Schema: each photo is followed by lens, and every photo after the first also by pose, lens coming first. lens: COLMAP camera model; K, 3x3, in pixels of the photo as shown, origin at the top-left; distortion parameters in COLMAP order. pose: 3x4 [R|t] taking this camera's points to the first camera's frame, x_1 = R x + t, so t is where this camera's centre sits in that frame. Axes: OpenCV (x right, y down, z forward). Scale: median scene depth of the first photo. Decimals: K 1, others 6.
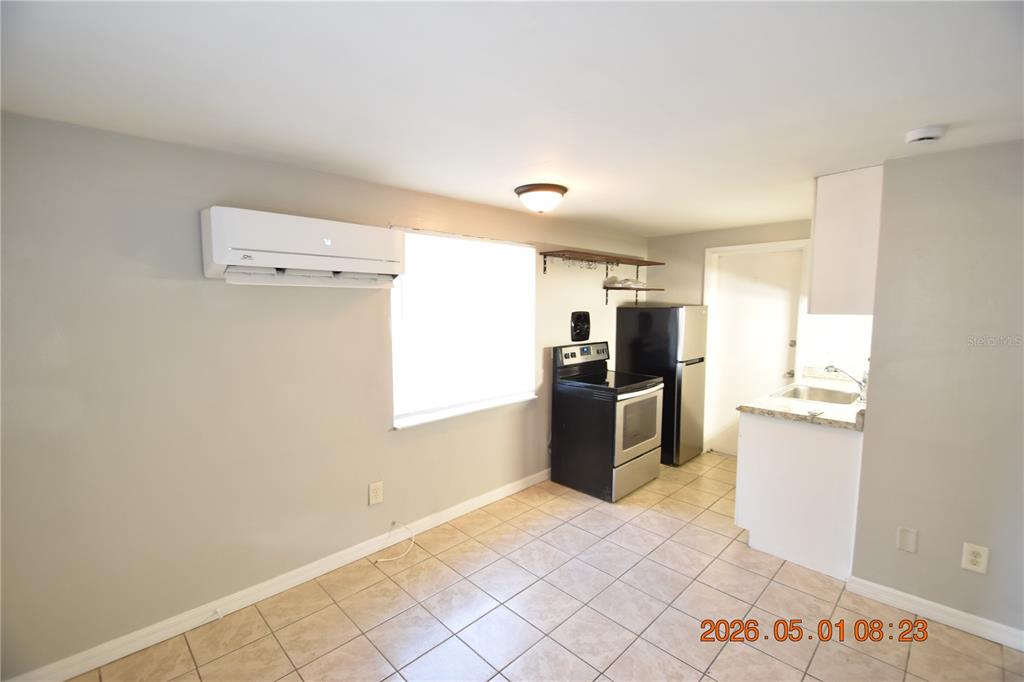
lens RADIAL K [[449.8, 0, 510.5], [0, 449.8, 345.8], [0, 0, 1]] dist [0.019195, -0.018533]
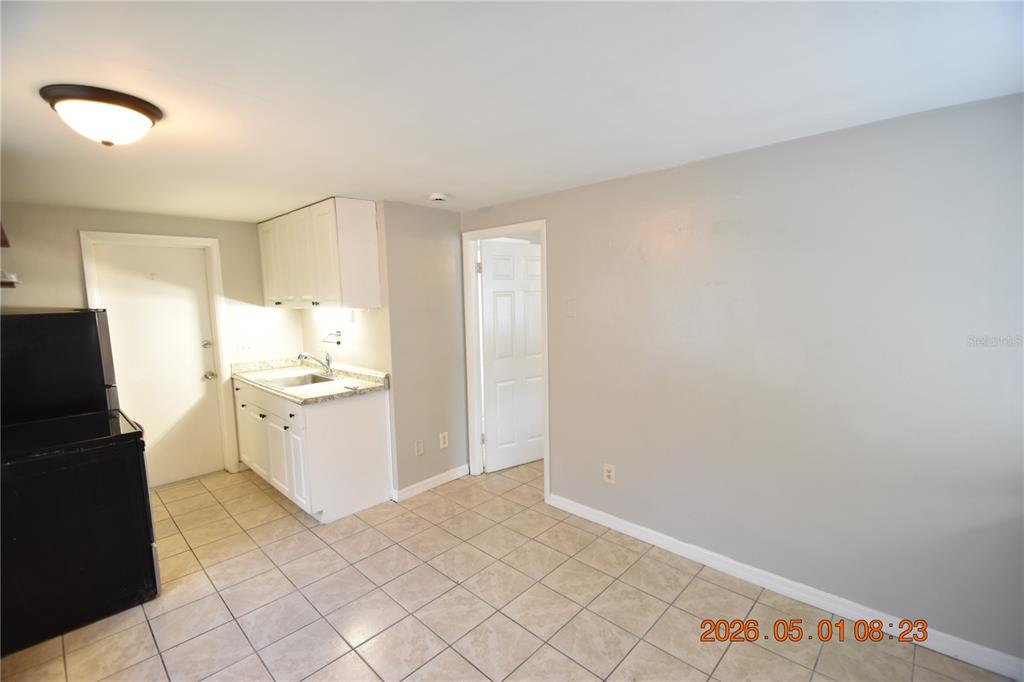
lens RADIAL K [[449.8, 0, 510.5], [0, 449.8, 345.8], [0, 0, 1]] dist [0.019195, -0.018533]
pose [[-0.031074, -0.111384, 0.993292, -0.361277], [0.116708, 0.986569, 0.114281, -0.036233], [-0.992680, 0.119477, -0.017657, 0.365212]]
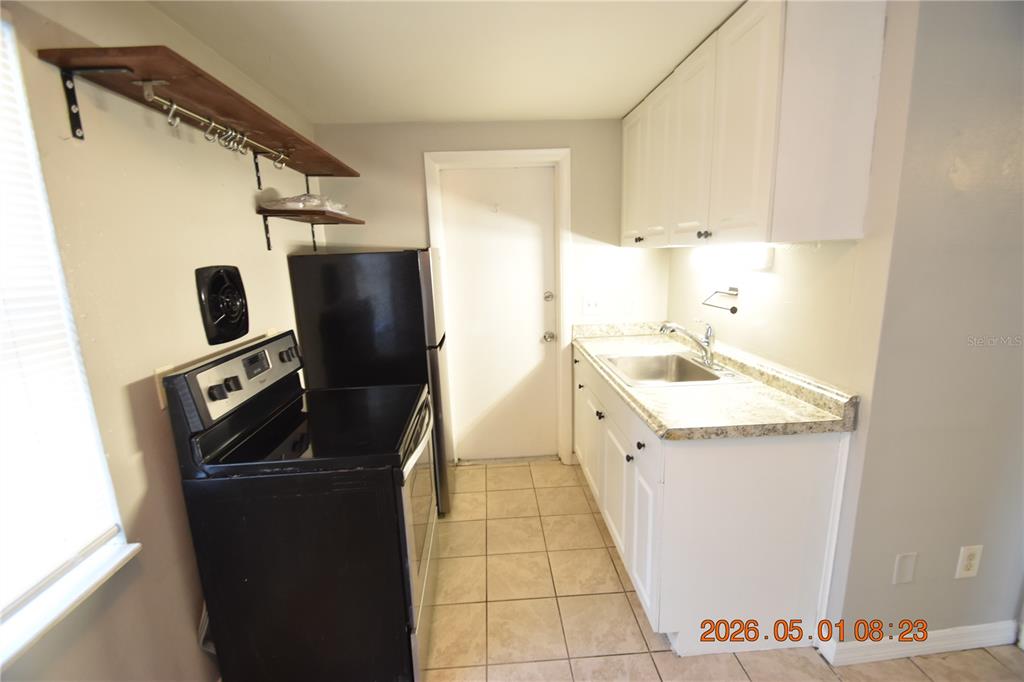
lens RADIAL K [[449.8, 0, 510.5], [0, 449.8, 345.8], [0, 0, 1]] dist [0.019195, -0.018533]
pose [[0.659172, -0.176290, 0.731036, 0.022966], [0.107588, 0.984241, 0.140339, -0.035707], [-0.744256, -0.013857, 0.667751, 0.543729]]
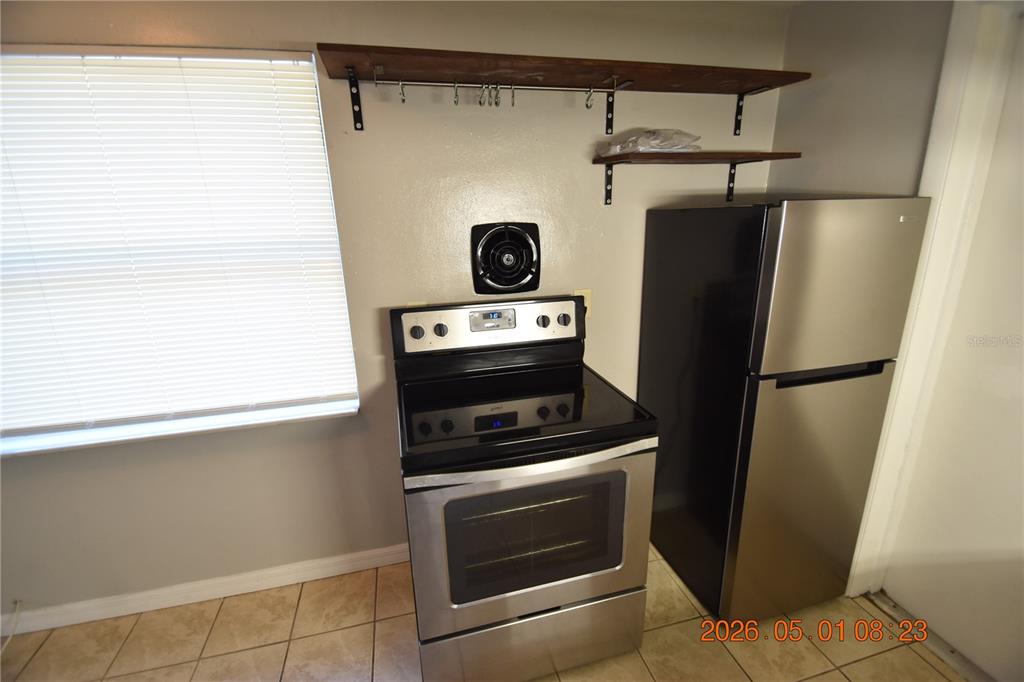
lens RADIAL K [[449.8, 0, 510.5], [0, 449.8, 345.8], [0, 0, 1]] dist [0.019195, -0.018533]
pose [[0.860089, 0.124679, -0.494674, 0.382513], [-0.023533, 0.978339, 0.205666, -0.050580], [0.509601, -0.165249, 0.844393, 0.627322]]
